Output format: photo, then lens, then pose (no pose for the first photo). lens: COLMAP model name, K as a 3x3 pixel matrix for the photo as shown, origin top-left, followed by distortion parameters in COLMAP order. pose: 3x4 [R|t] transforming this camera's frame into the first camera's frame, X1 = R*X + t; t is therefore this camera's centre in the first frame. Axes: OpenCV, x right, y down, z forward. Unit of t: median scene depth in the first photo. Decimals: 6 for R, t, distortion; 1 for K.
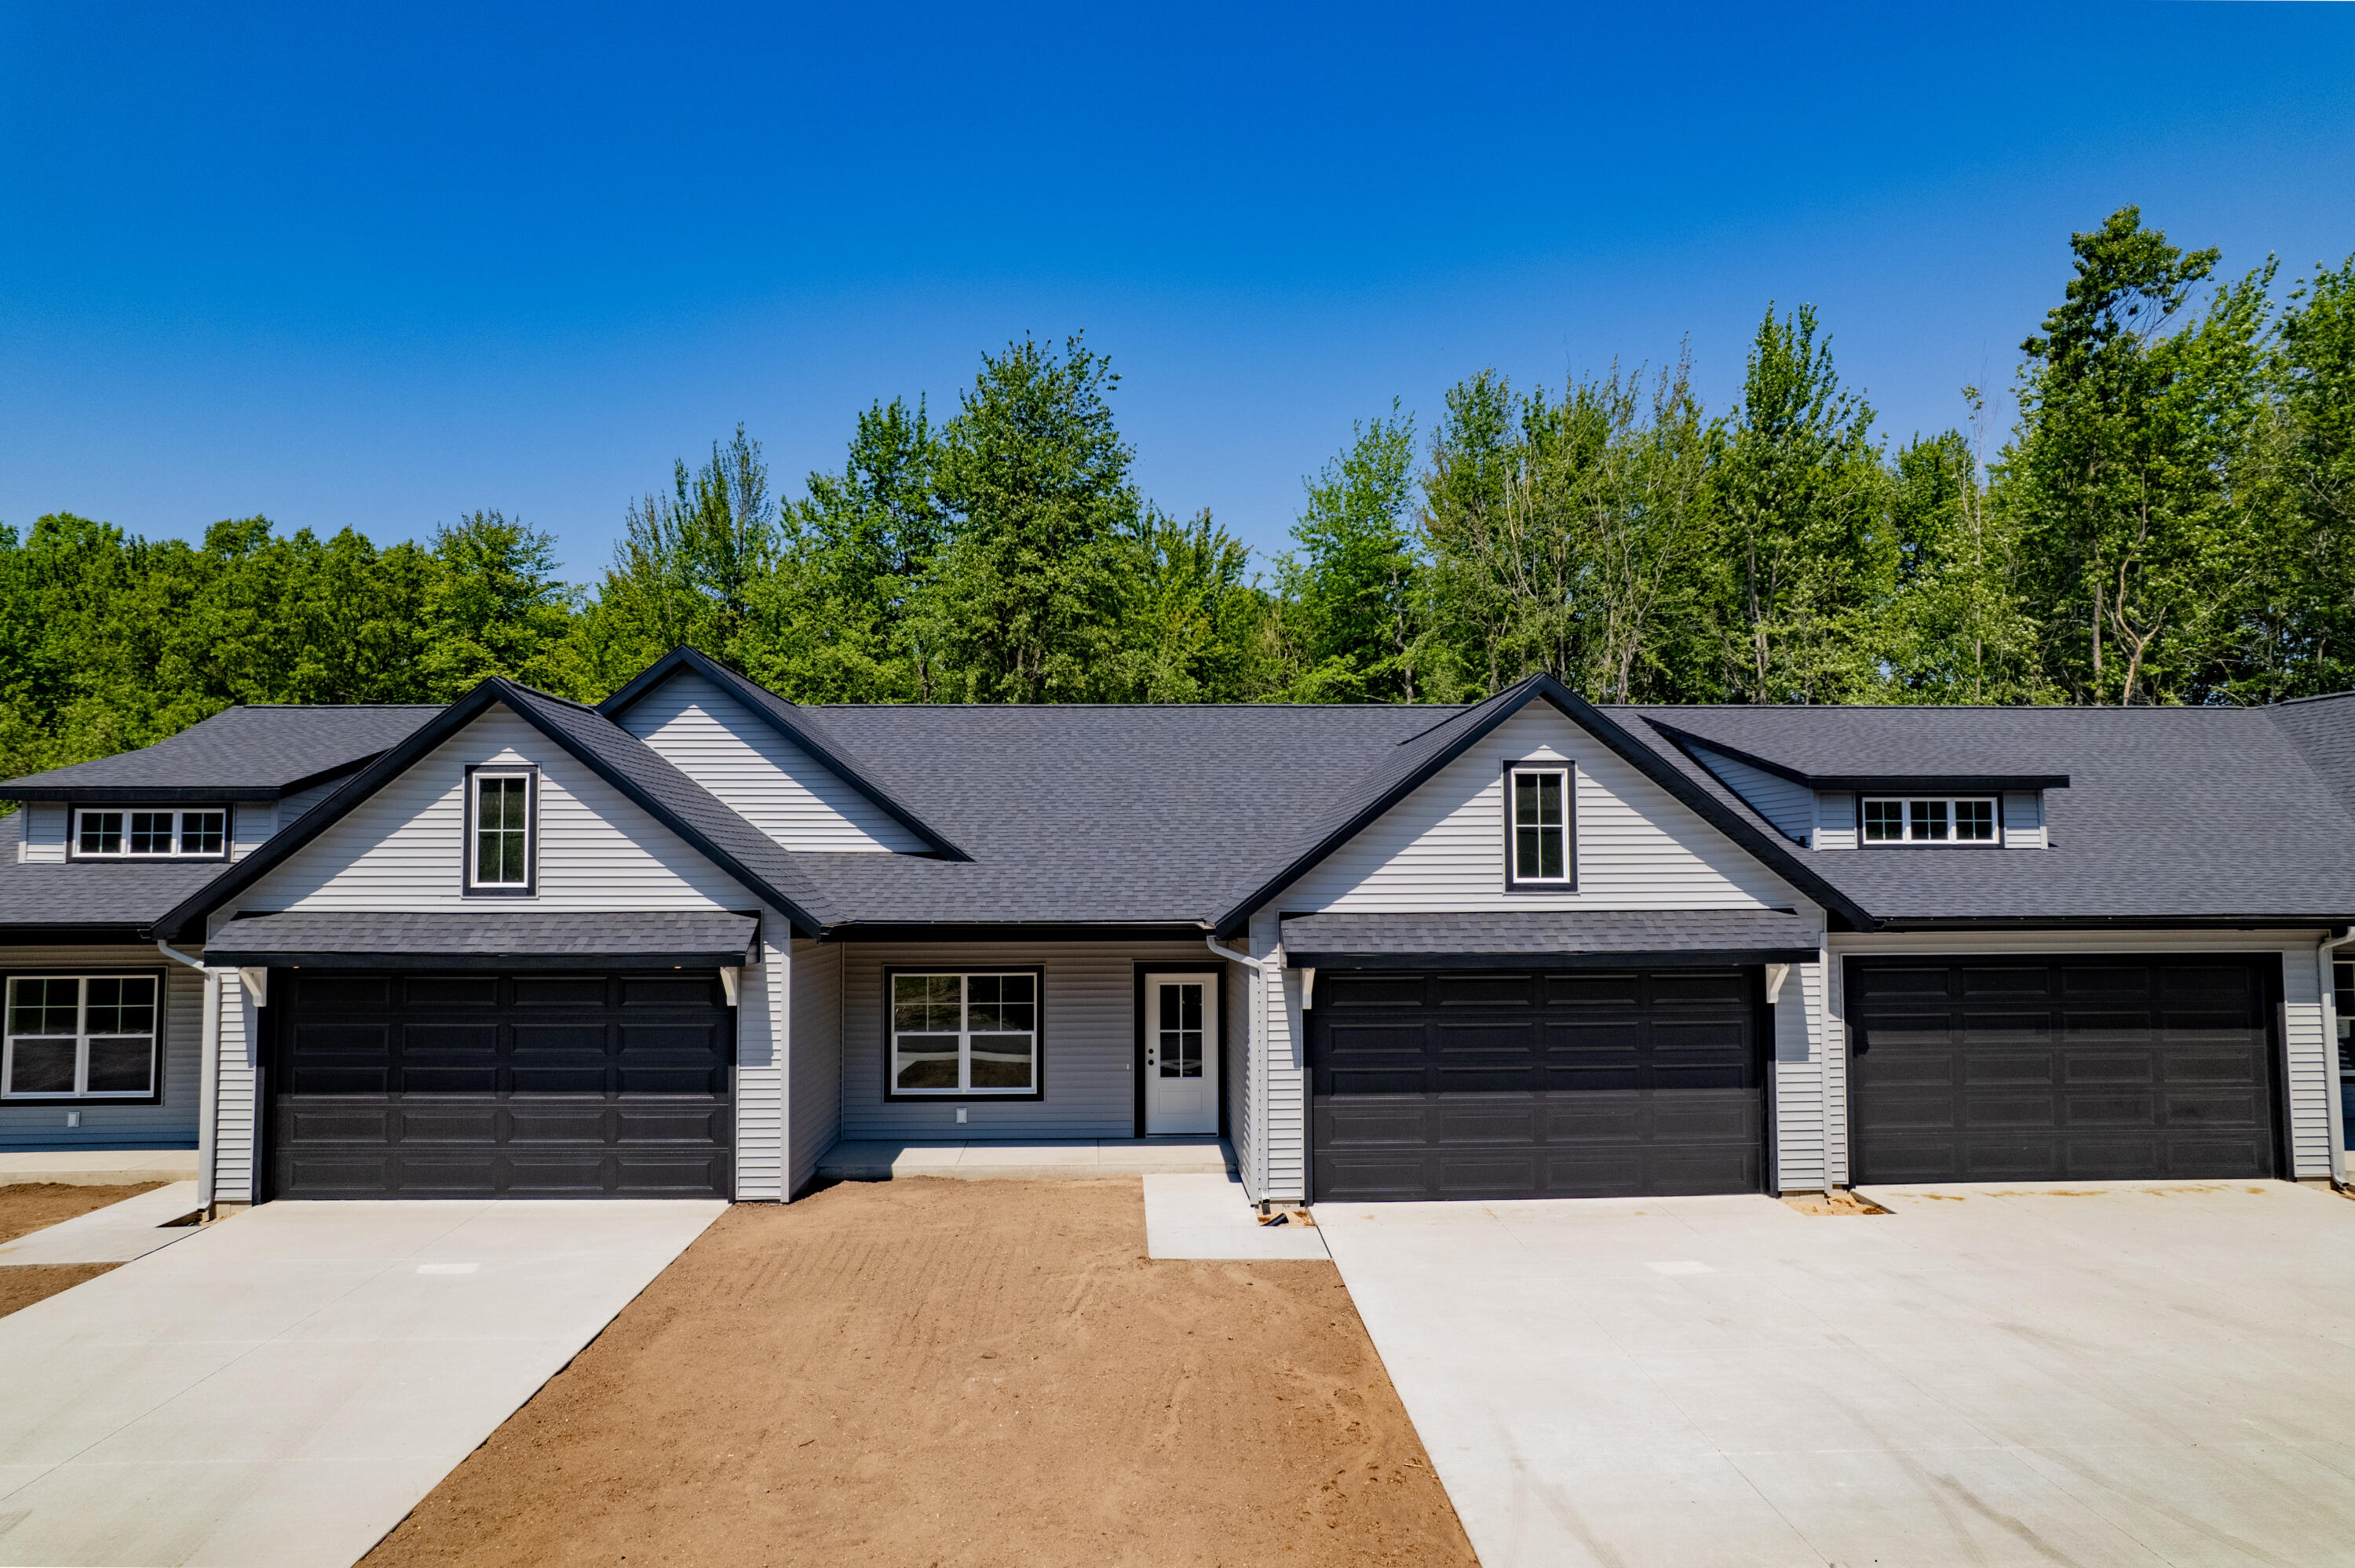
lens RADIAL K [[1511.9, 0, 1177.5], [0, 1511.9, 784.0], [0, 0, 1]] dist [-0.056099, 0.035055]
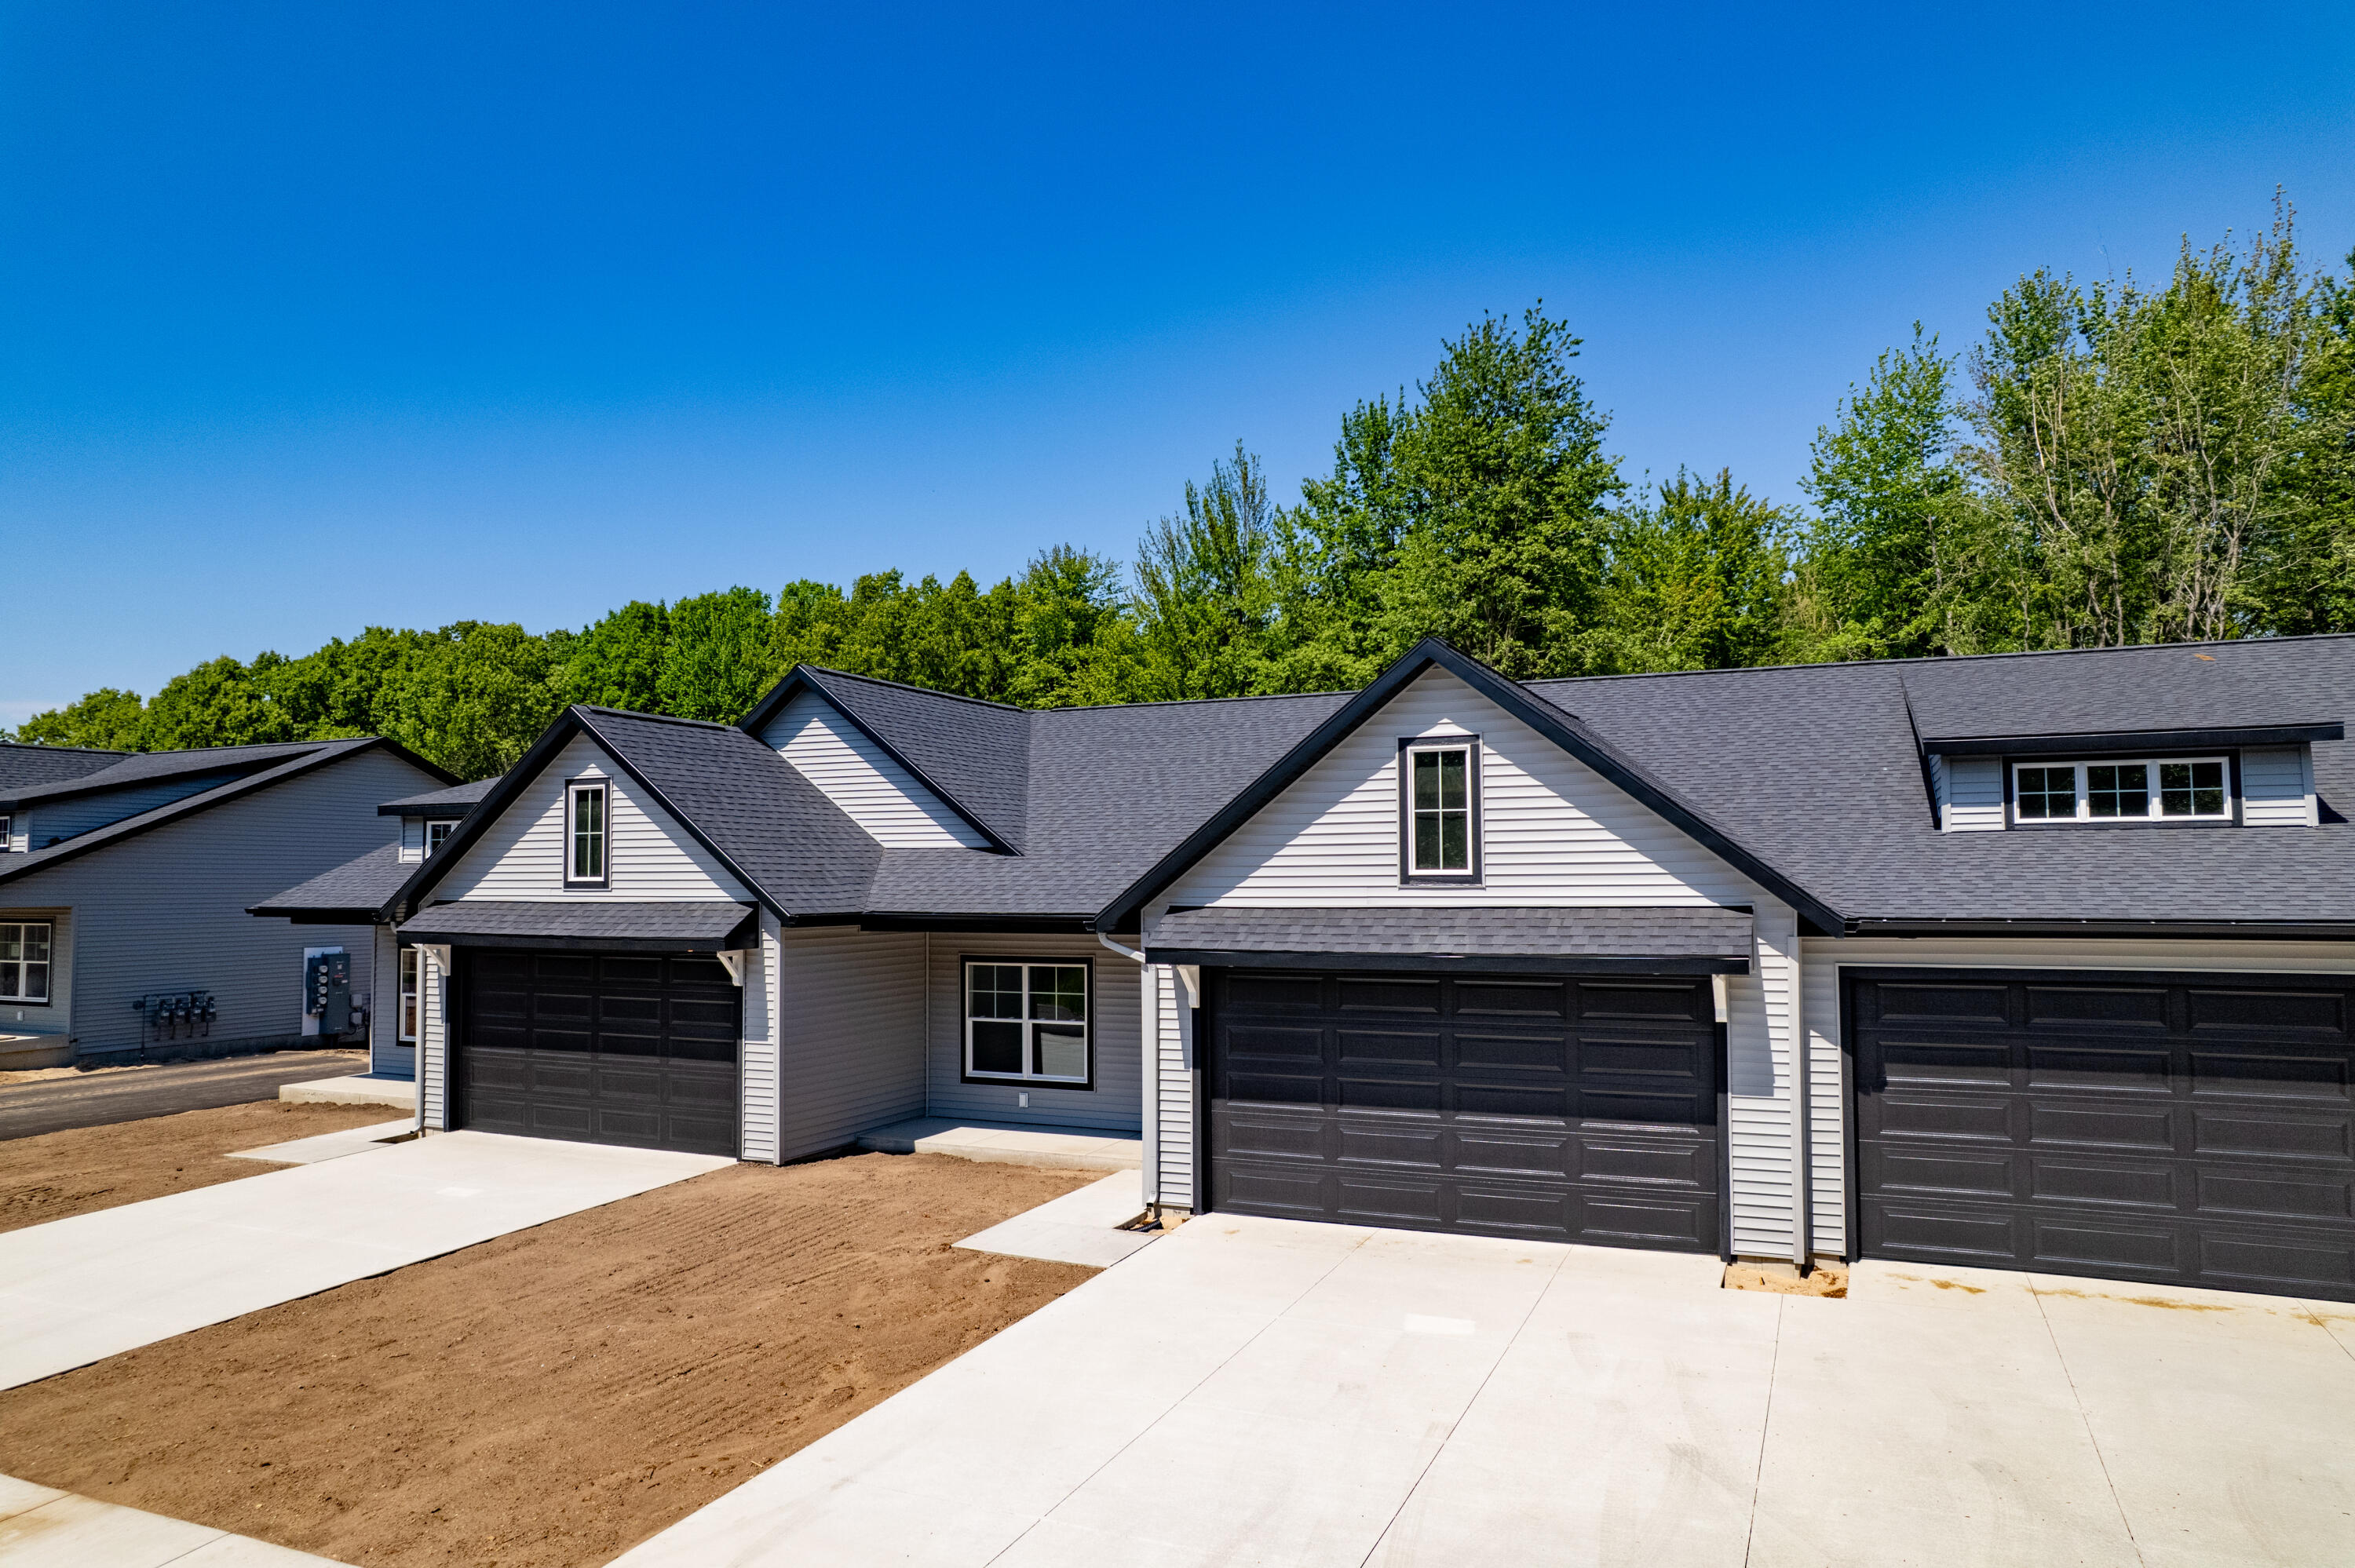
lens RADIAL K [[1505.0, 0, 1177.5], [0, 1505.0, 784.0], [0, 0, 1]] dist [-0.069262, 0.068628]
pose [[0.893666, -0.029654, -0.447752, 0.496220], [0.031312, 0.999503, -0.003700, 0.010777], [0.447639, -0.010714, 0.894150, 0.146051]]
